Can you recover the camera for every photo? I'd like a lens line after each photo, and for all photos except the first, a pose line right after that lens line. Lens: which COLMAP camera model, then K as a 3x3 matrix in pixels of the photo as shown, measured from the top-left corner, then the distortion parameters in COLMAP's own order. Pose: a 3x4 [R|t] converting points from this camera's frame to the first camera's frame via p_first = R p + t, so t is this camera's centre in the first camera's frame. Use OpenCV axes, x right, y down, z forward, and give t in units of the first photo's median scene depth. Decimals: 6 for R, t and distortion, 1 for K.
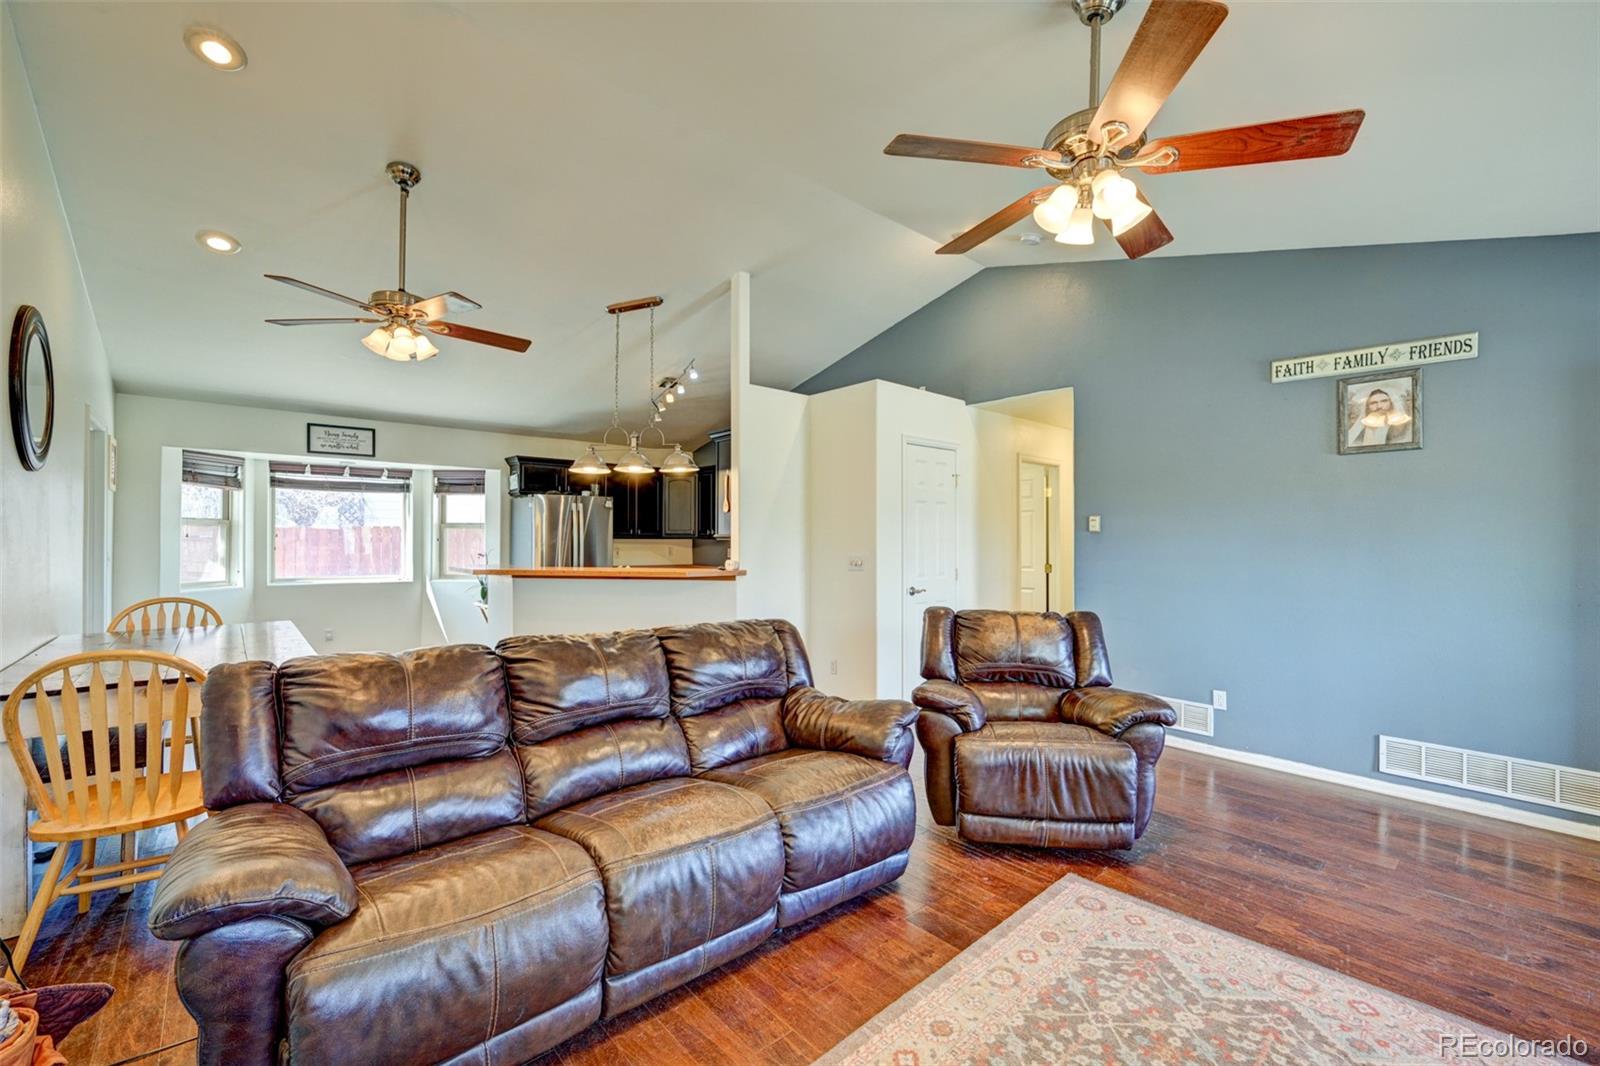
lens RADIAL K [[670.0, 0, 806.5], [0, 670.0, 536.9], [0, 0, 1]] dist [0.002317, -0.000659]
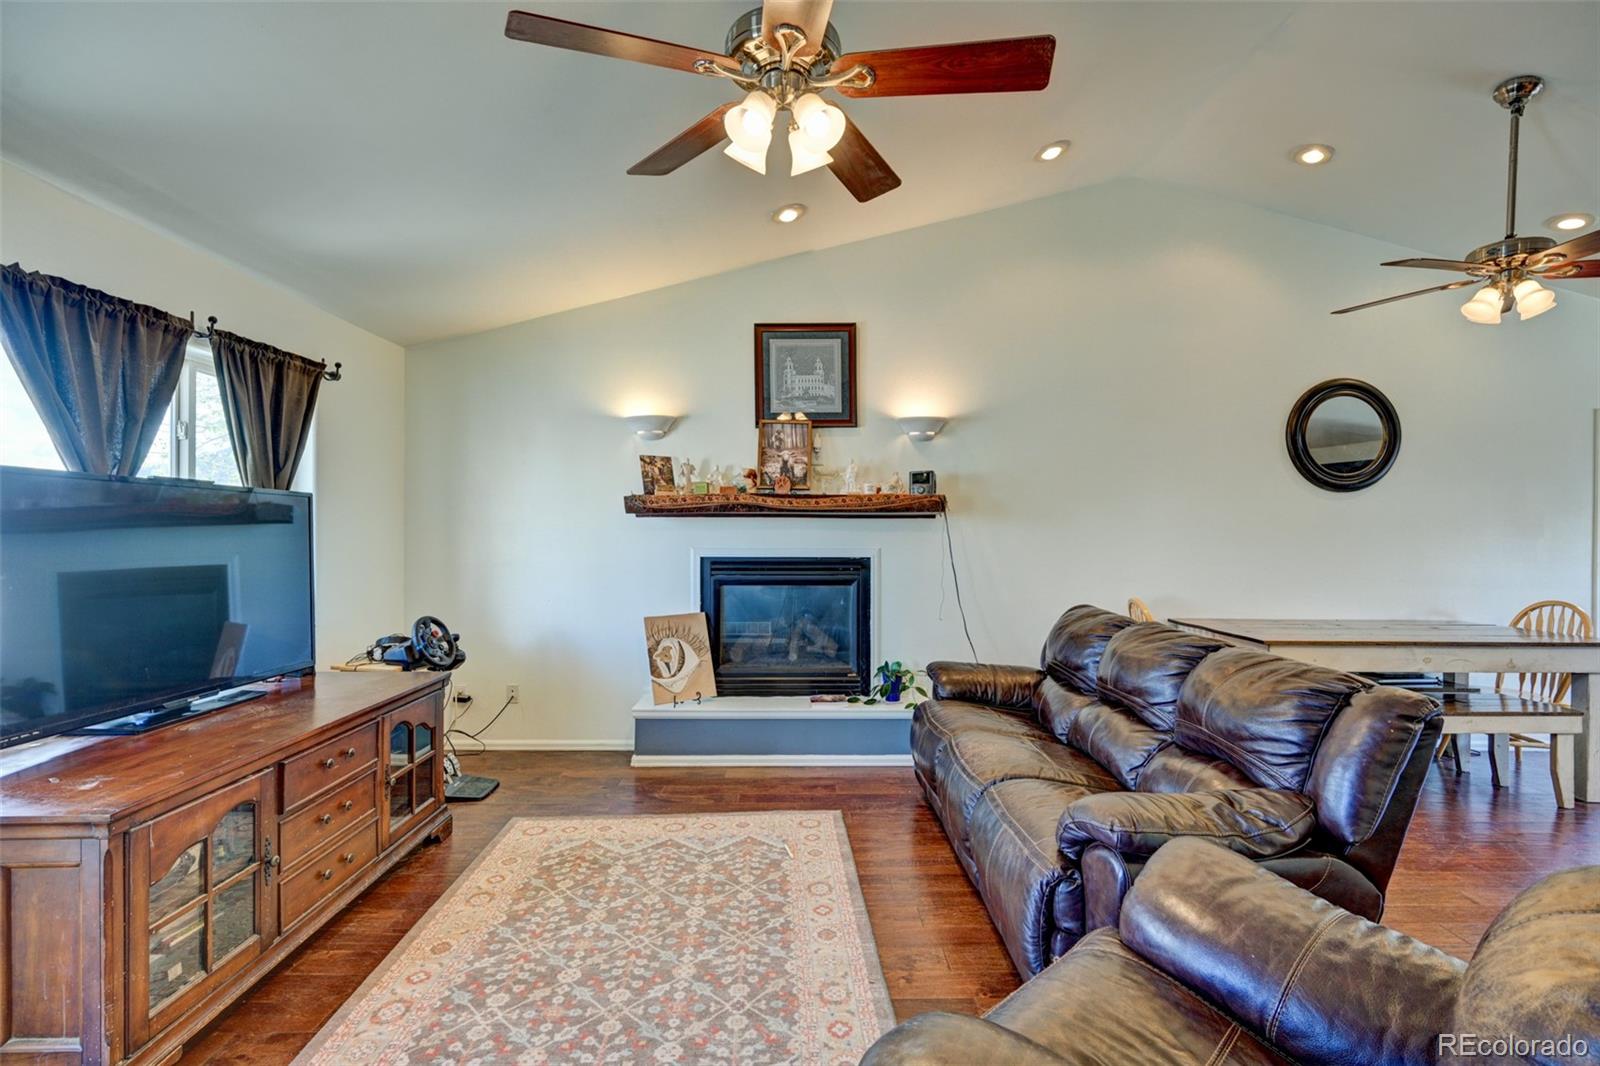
lens RADIAL K [[736.0, 0, 807.7], [0, 736.0, 536.0], [0, 0, 1]] dist [0.004768, -0.002590]
pose [[-0.648802, -0.007413, -0.760921, 0.593087], [-0.007040, 0.999968, -0.003739, 0.007014], [0.760925, 0.002931, -0.648833, 0.874177]]
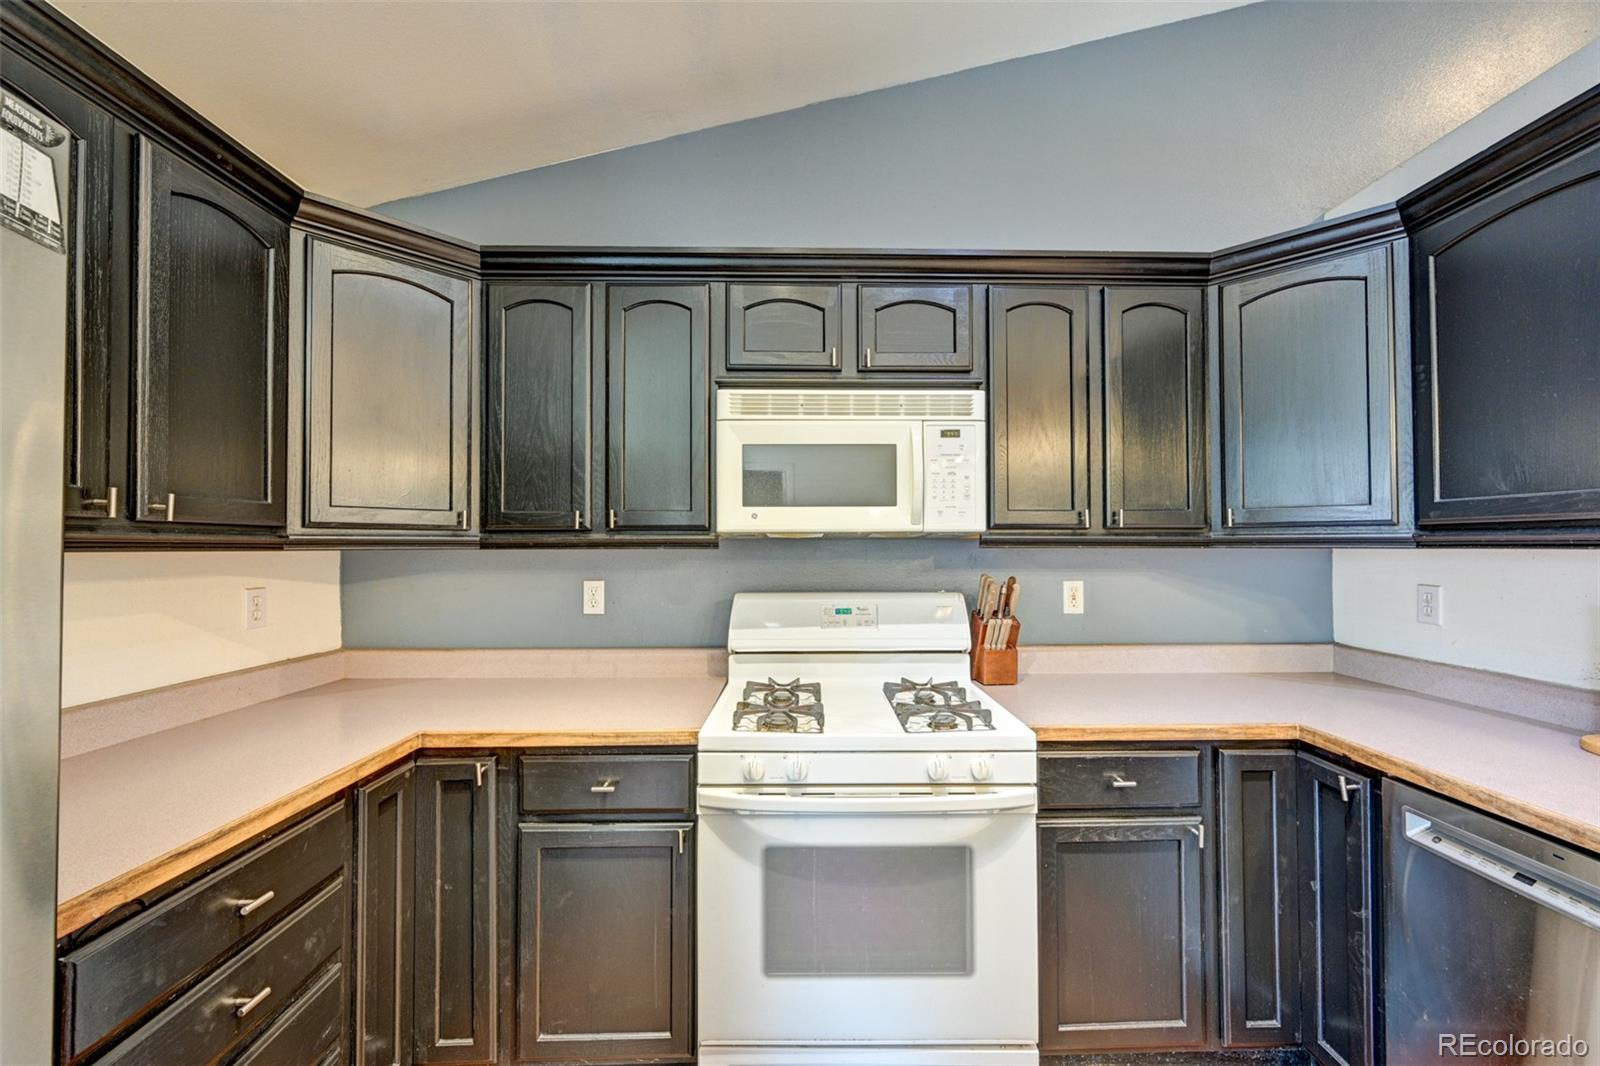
lens RADIAL K [[631.4, 0, 805.9], [0, 631.4, 537.2], [0, 0, 1]] dist [-0.001788, 0.000740]
pose [[0.652402, 0.002977, 0.757867, -0.547464], [0.004412, 0.999960, -0.007726, 0.002574], [-0.757860, 0.008384, 0.652363, 1.611945]]
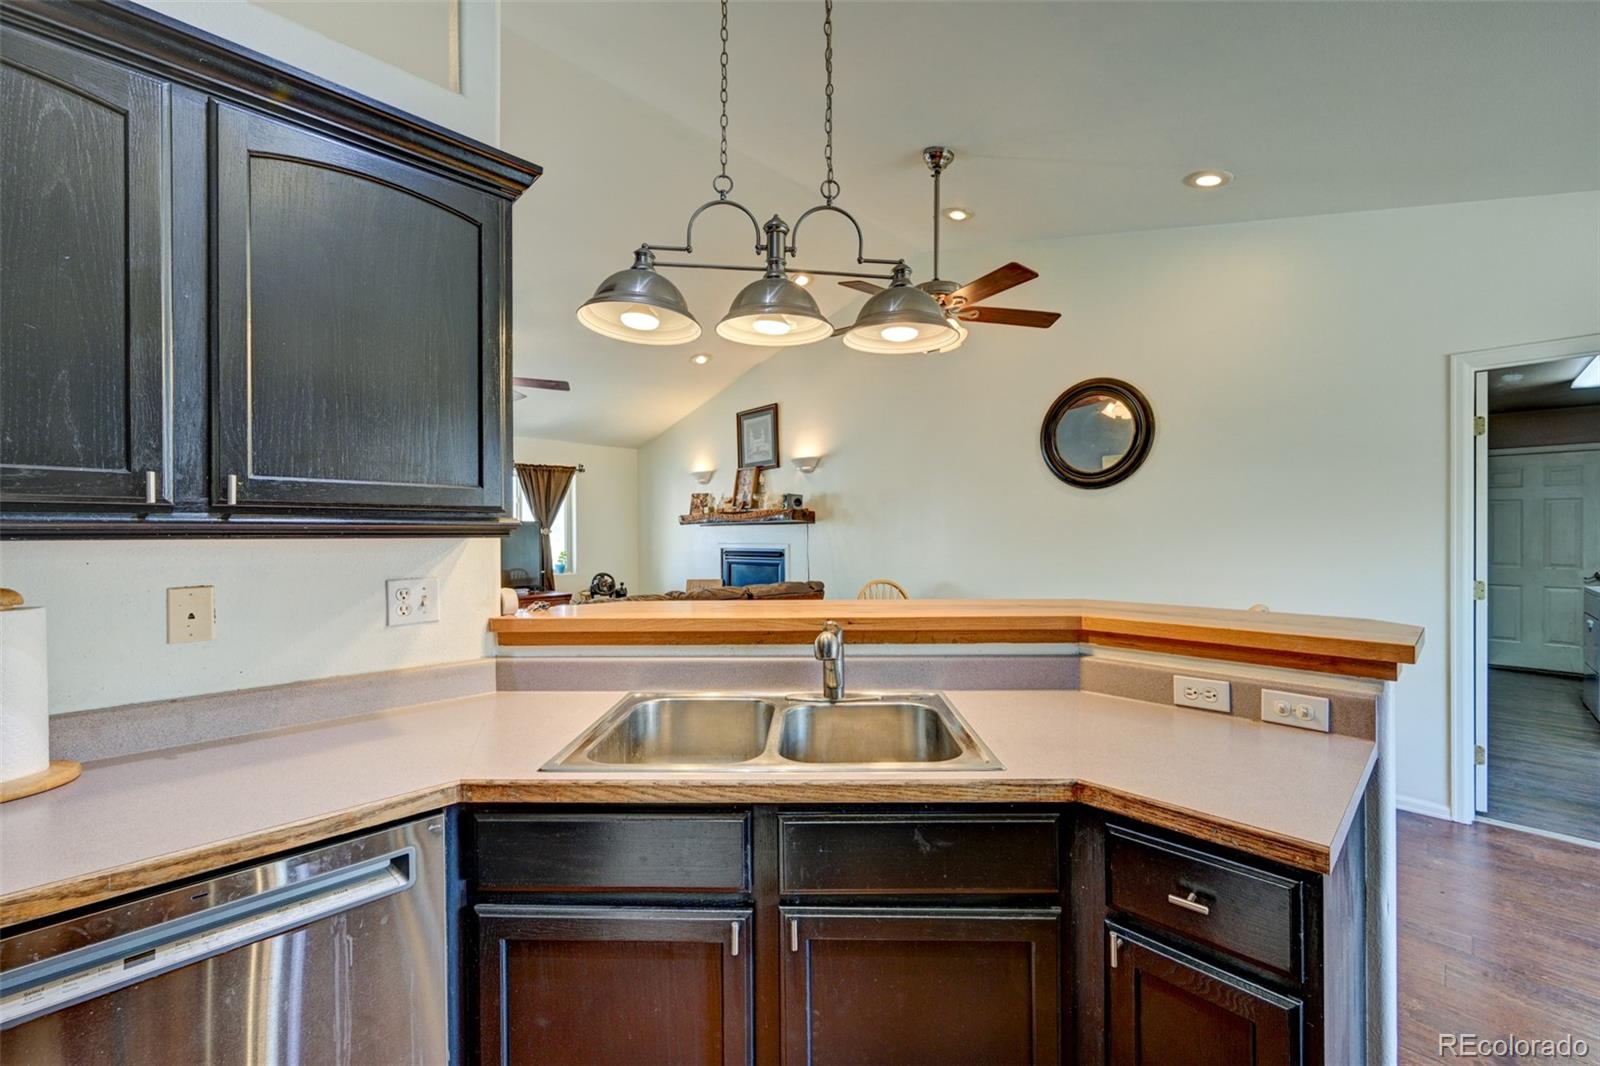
lens RADIAL K [[631.4, 0, 805.6], [0, 631.4, 535.0], [0, 0, 1]] dist [-0.001788, 0.000740]
pose [[-0.998894, -0.001176, -0.046996, -0.349184], [-0.001005, 0.999993, -0.003655, 0.006041], [0.047000, -0.003604, -0.998888, 1.785033]]
